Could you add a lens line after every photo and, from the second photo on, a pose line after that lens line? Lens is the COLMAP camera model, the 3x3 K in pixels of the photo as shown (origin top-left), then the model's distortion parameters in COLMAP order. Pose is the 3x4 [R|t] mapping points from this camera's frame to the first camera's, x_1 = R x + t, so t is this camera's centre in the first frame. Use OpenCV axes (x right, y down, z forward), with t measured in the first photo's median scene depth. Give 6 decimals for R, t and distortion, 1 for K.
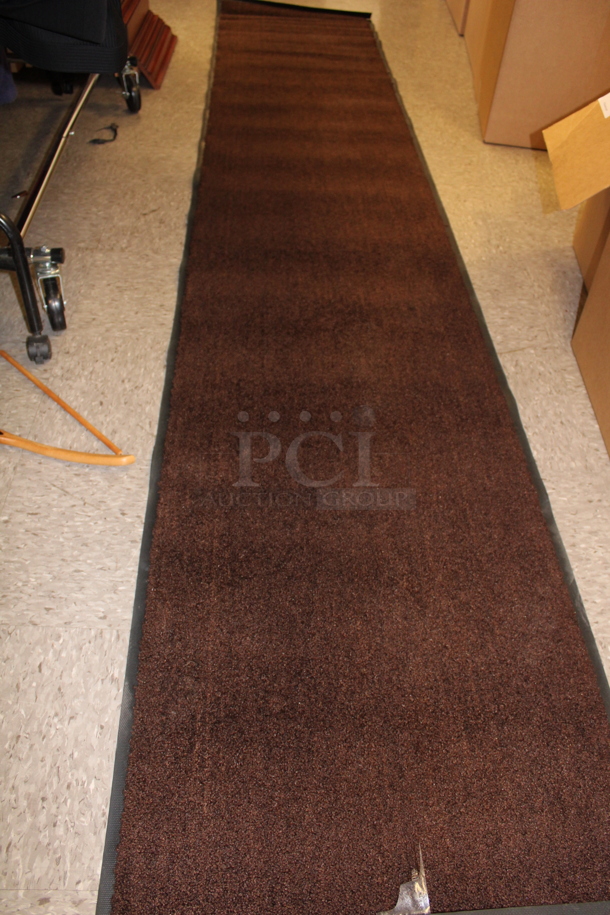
lens RADIAL K [[761.4, 0, 314.3], [0, 761.4, 457.8], [0, 0, 1]] dist [-0.166381, 0.143911]
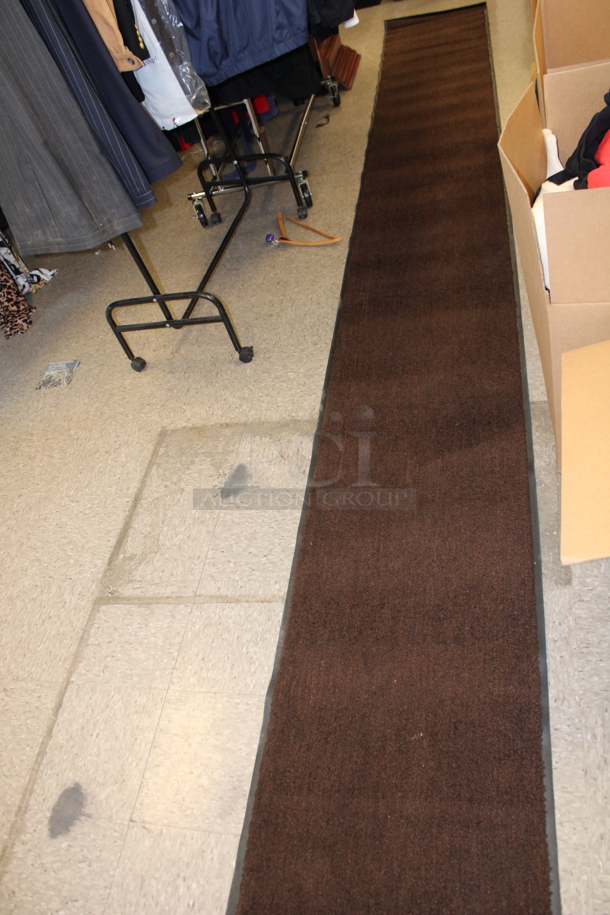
lens RADIAL K [[761.4, 0, 300.0], [0, 761.4, 460.2], [0, 0, 1]] dist [-0.166381, 0.143911]
pose [[0.925152, -0.086182, -0.369685, 0.432351], [0.095250, 0.995433, 0.006308, 0.615955], [0.367453, -0.041049, 0.929136, -1.236769]]
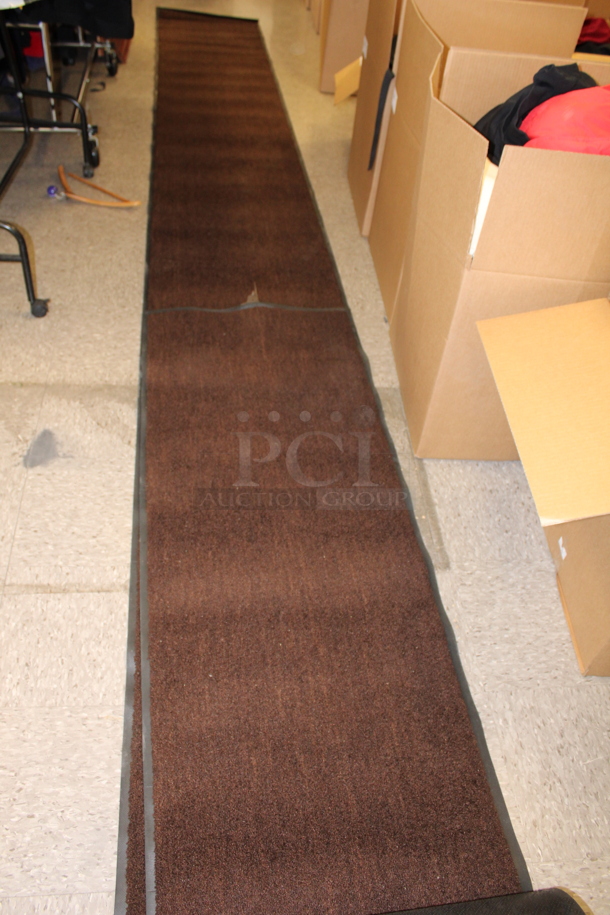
lens RADIAL K [[761.4, 0, 294.7], [0, 761.4, 455.6], [0, 0, 1]] dist [-0.166381, 0.143911]
pose [[0.997048, -0.032704, 0.069470, 0.040289], [0.033779, 0.999326, -0.014369, 0.704761], [-0.068953, 0.016673, 0.997481, -1.104989]]
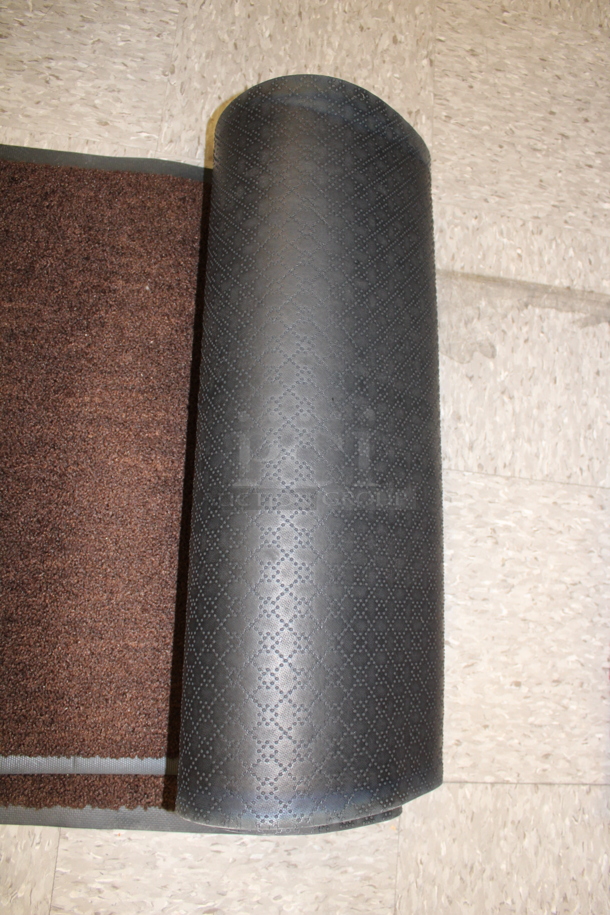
lens RADIAL K [[761.4, 0, 306.9], [0, 761.4, 459.2], [0, 0, 1]] dist [-0.166381, 0.143911]
pose [[0.104573, -0.980187, 0.168221, 0.049403], [0.576968, 0.197567, 0.792512, 0.855208], [-0.810045, 0.014183, 0.586196, -0.655006]]
